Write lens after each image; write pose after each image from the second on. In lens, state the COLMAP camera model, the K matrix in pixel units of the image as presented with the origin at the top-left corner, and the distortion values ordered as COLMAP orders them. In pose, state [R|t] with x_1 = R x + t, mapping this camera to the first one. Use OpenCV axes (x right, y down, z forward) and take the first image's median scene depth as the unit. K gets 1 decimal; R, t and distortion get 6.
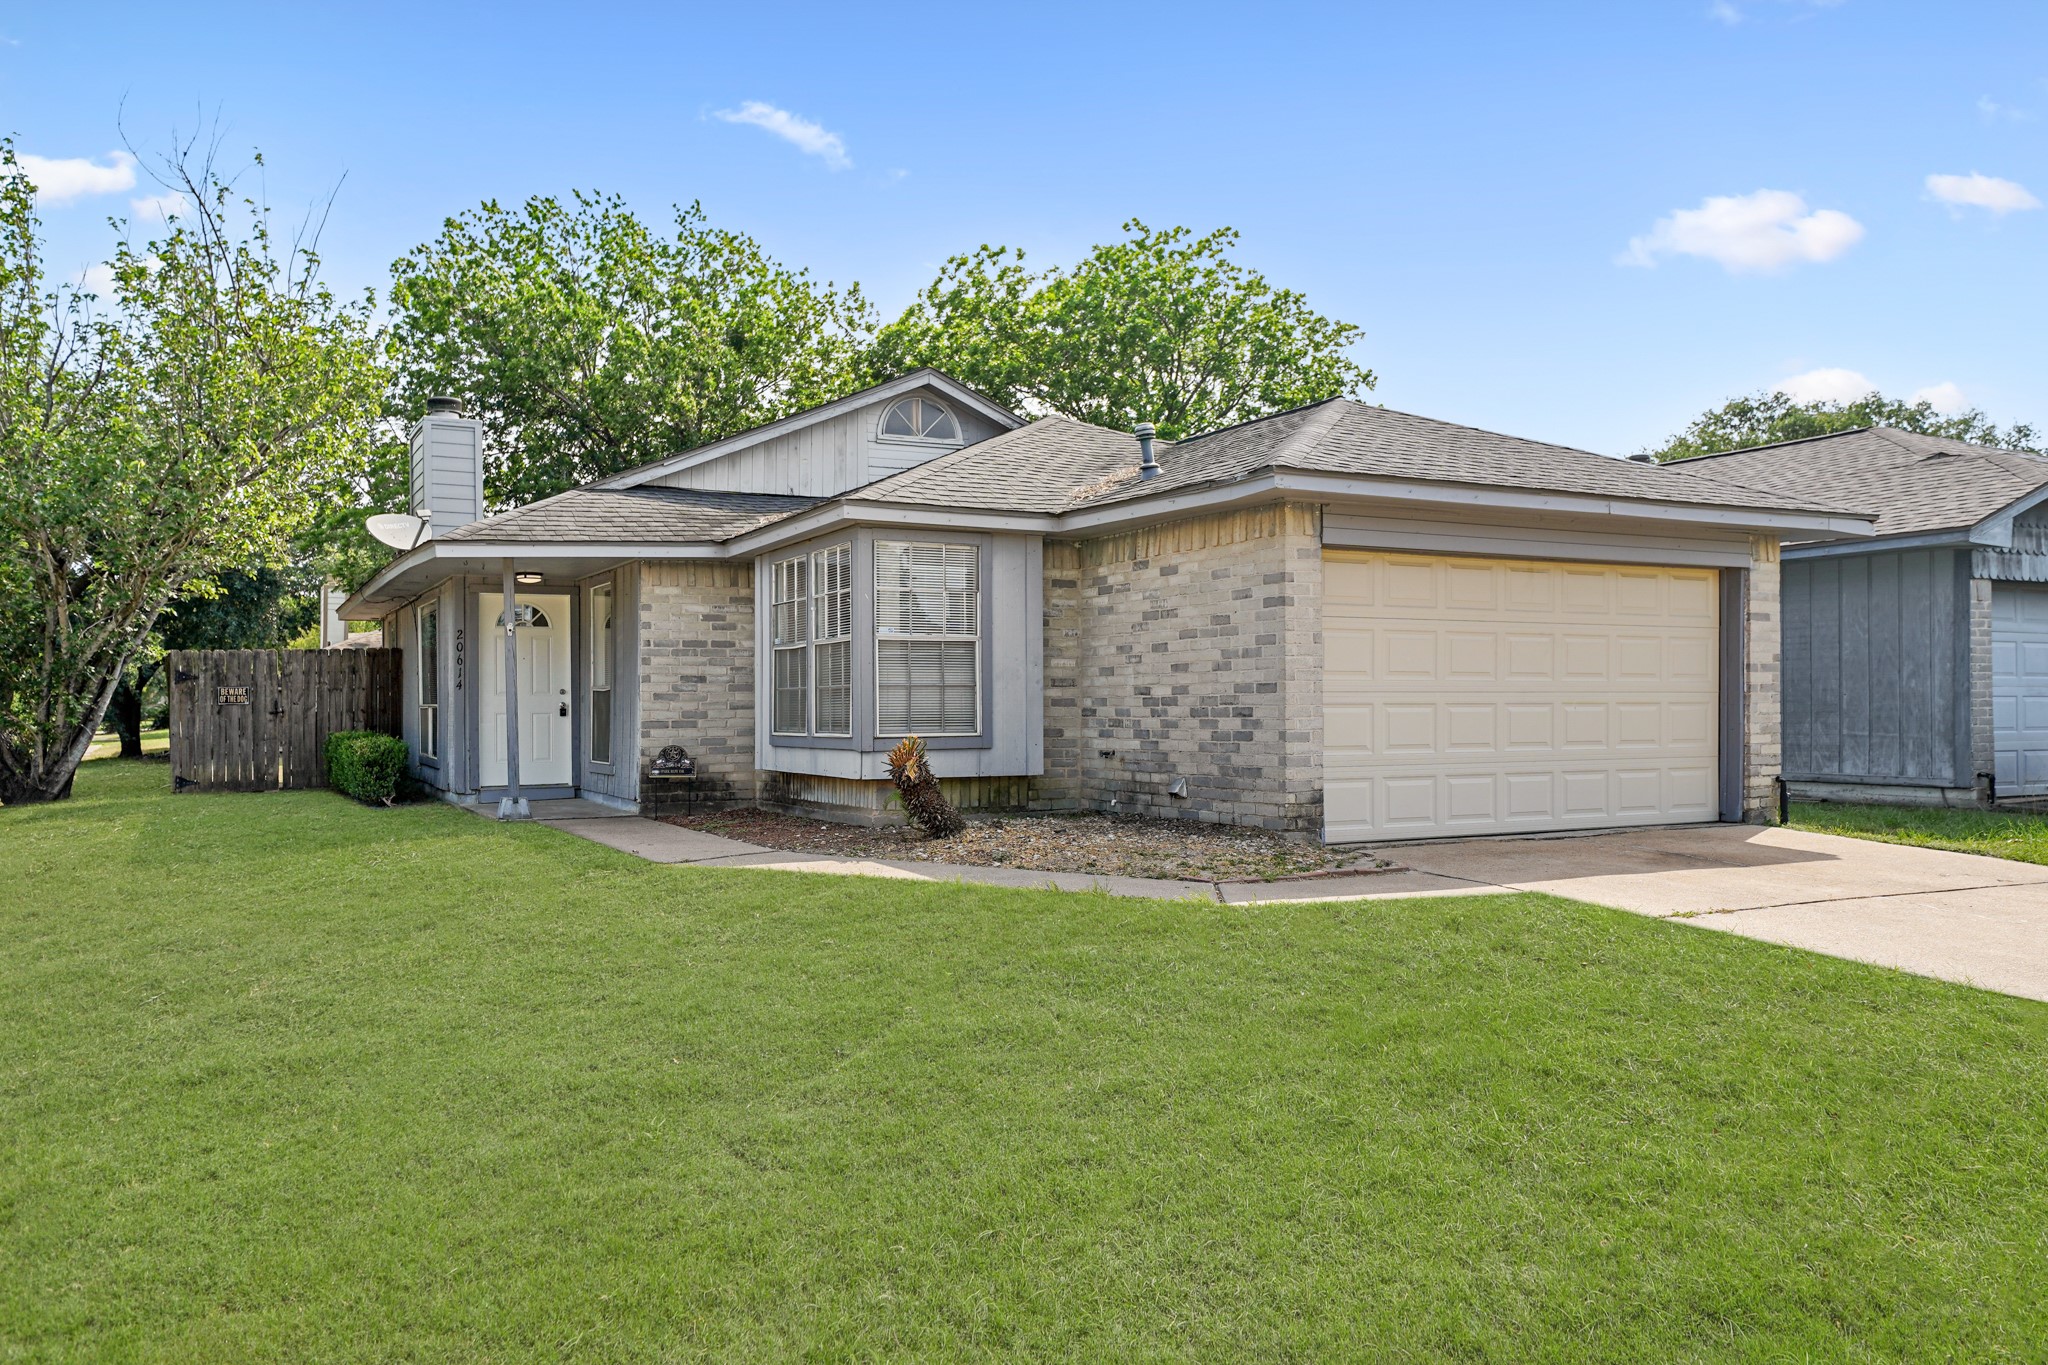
lens RADIAL K [[1459.1, 0, 1051.7], [0, 1459.1, 696.7], [0, 0, 1]] dist [0.029410, 0.000296]
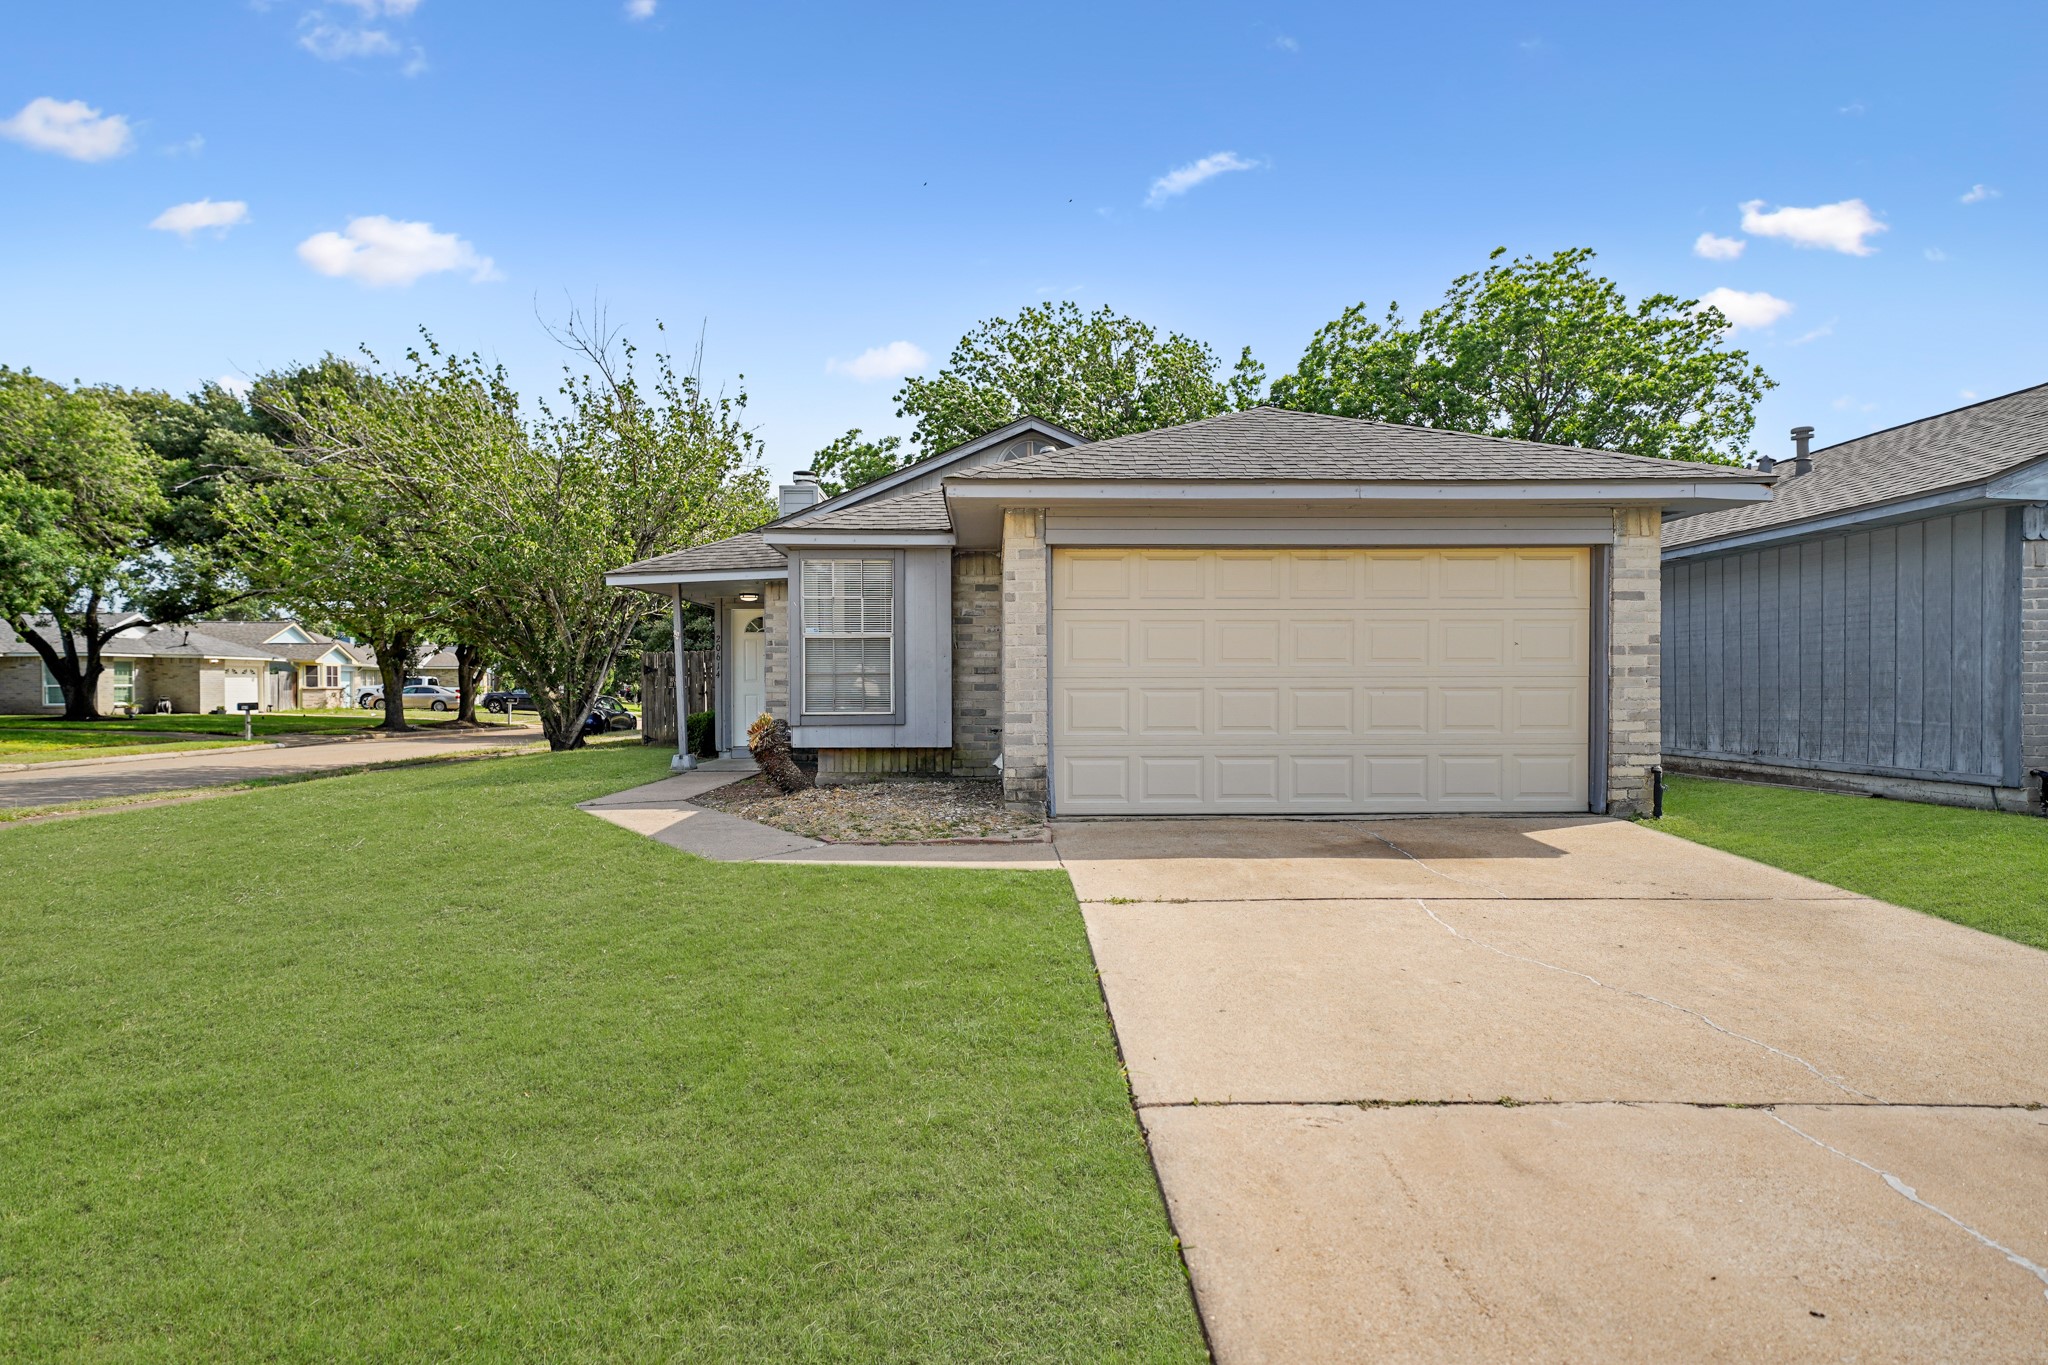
lens RADIAL K [[1154.8, 0, 984.4], [0, 1154.8, 690.4], [0, 0, 1]] dist [-0.001304, 0.000127]
pose [[0.894070, 0.001349, -0.447926, 0.372720], [0.002106, 0.999972, 0.007216, -0.000255], [0.447923, -0.007395, 0.894042, 0.133790]]
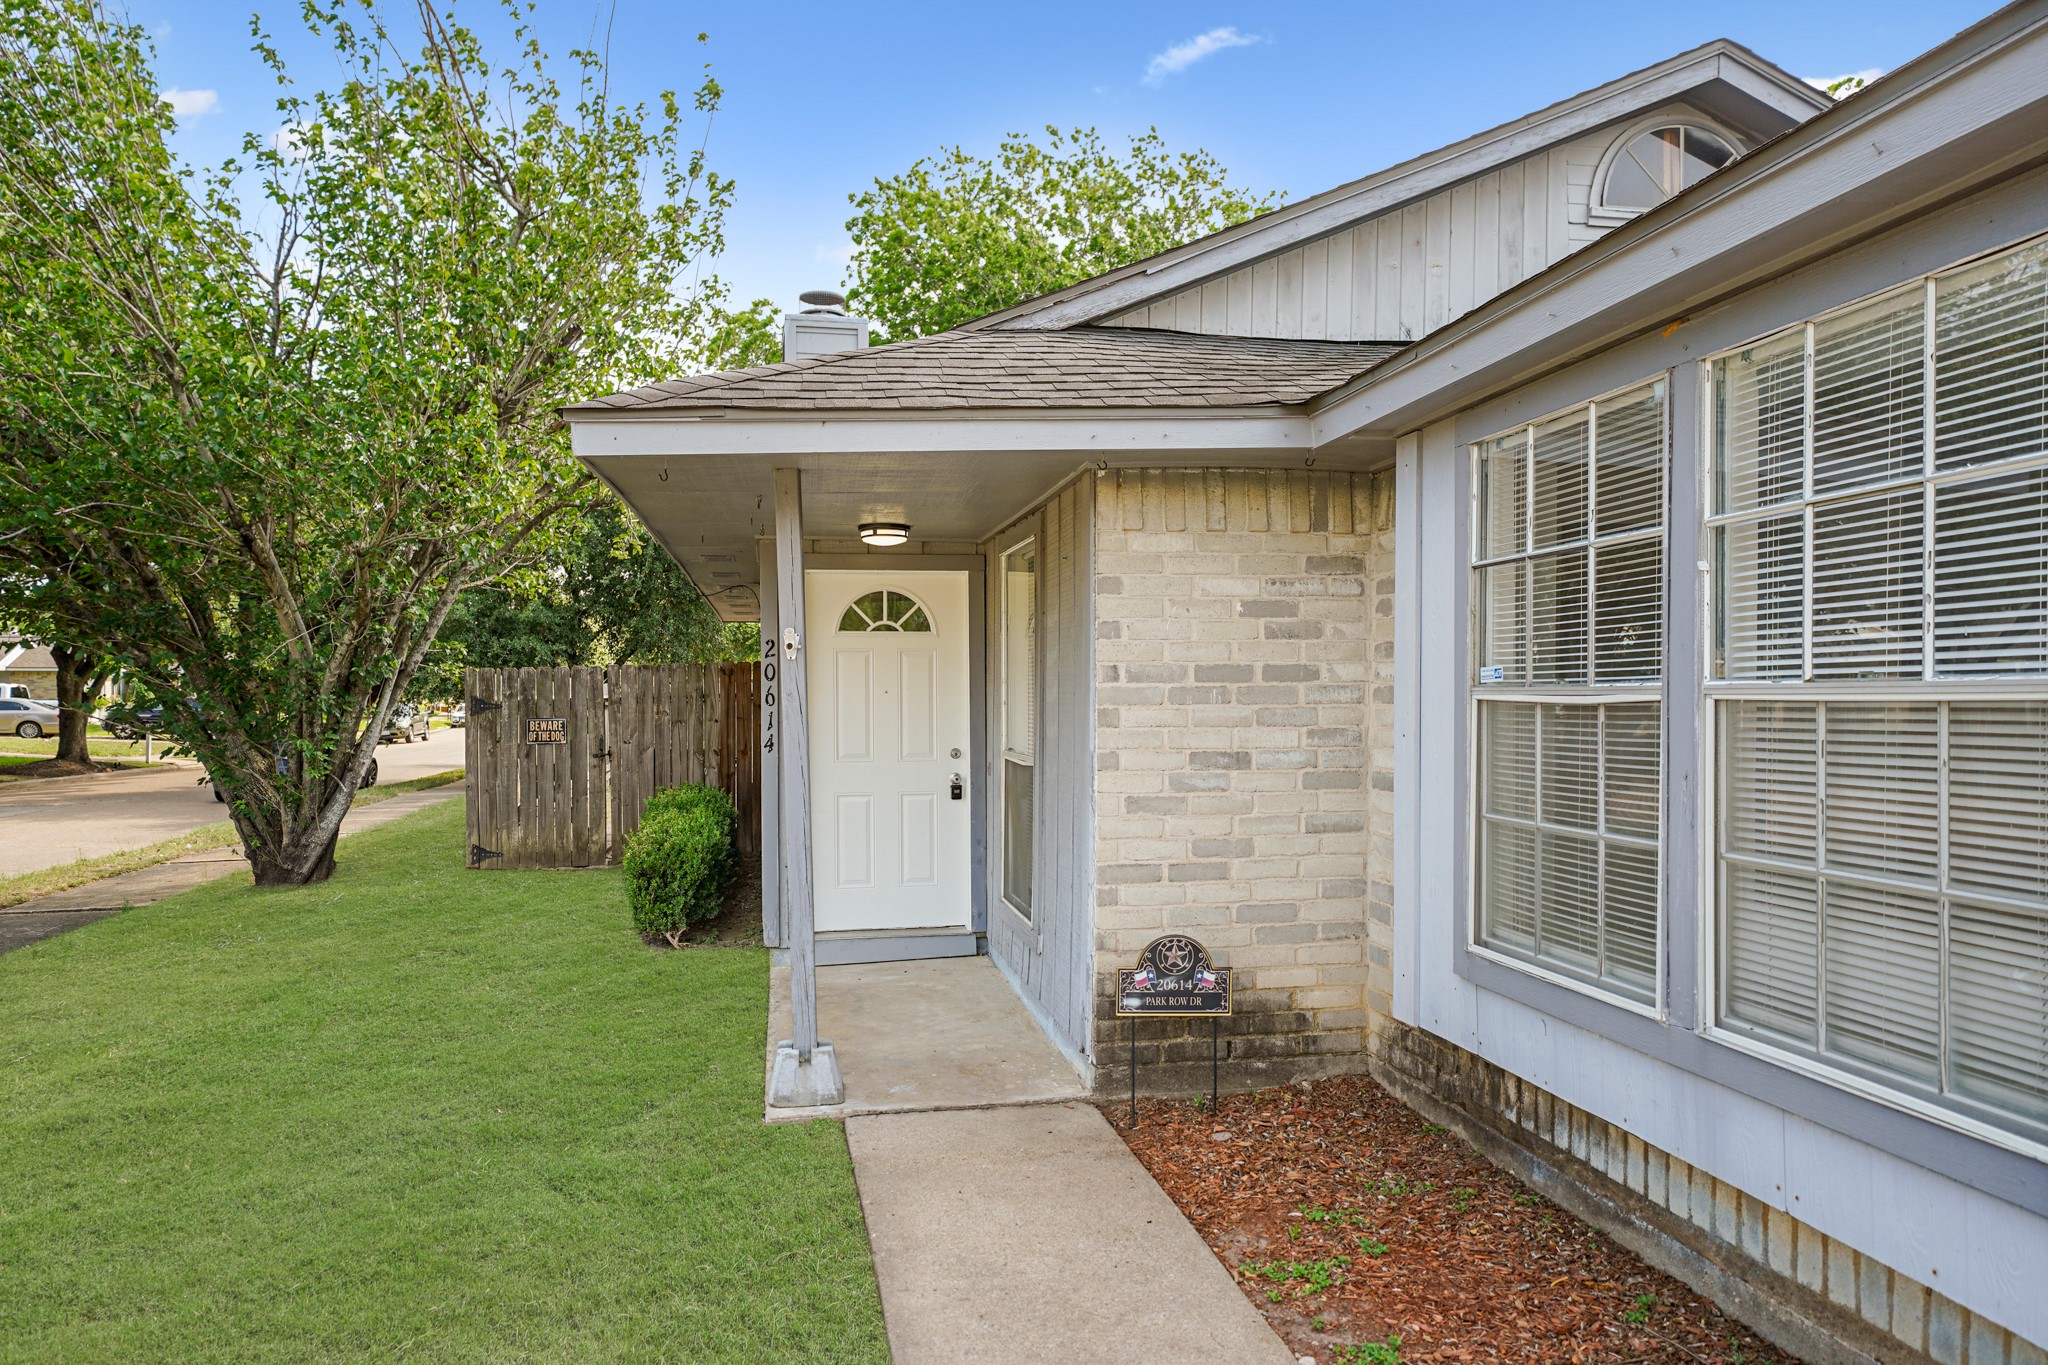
lens RADIAL K [[1459.1, 0, 1051.7], [0, 1459.1, 696.7], [0, 0, 1]] dist [0.029410, 0.000296]
pose [[0.953926, 0.002898, -0.300029, -0.168528], [-0.001476, 0.999987, 0.004969, -0.031775], [0.300039, -0.004297, 0.953917, 0.599956]]
